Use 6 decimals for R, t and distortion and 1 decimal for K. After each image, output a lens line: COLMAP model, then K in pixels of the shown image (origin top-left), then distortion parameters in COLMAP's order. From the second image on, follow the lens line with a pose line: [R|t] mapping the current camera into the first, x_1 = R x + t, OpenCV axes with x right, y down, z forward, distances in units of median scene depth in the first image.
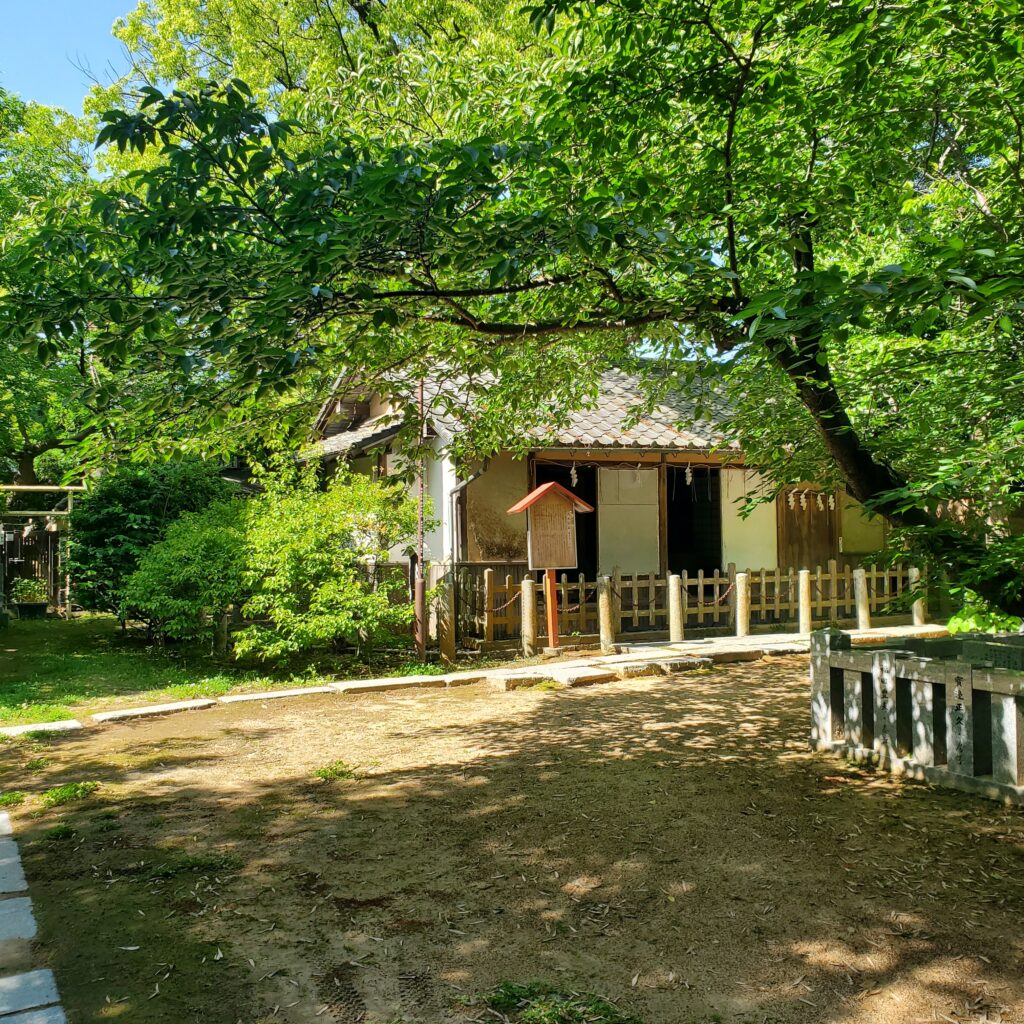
lens RADIAL K [[1111.6, 0, 560.8], [0, 1111.6, 512.1], [0, 0, 1]] dist [0.017747, -0.031817]
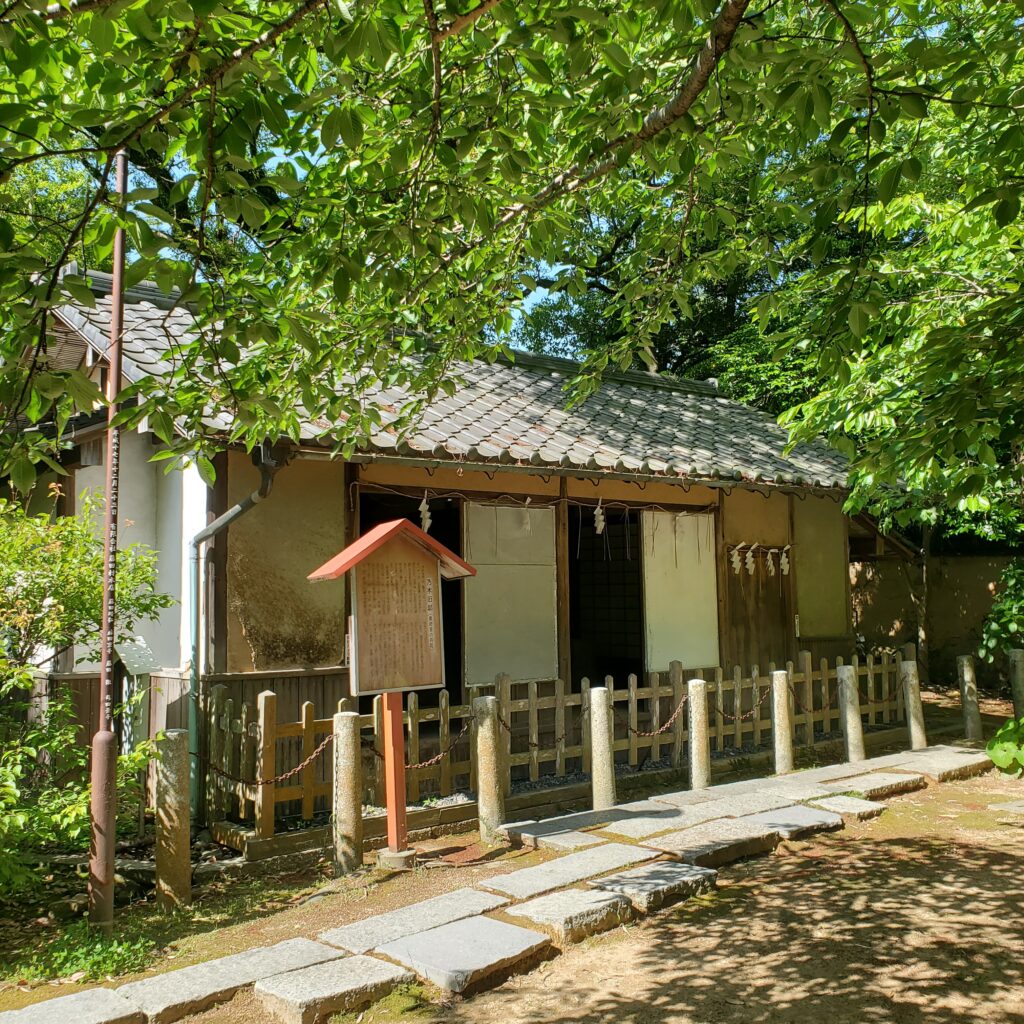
lens RADIAL K [[1111.6, 0, 560.8], [0, 1111.6, 512.1], [0, 0, 1]] dist [0.017747, -0.031817]
pose [[0.982715, 0.015113, 0.184507, -0.026857], [-0.005007, 0.998468, -0.055112, -0.002628], [-0.185057, 0.053236, 0.981285, 0.449339]]
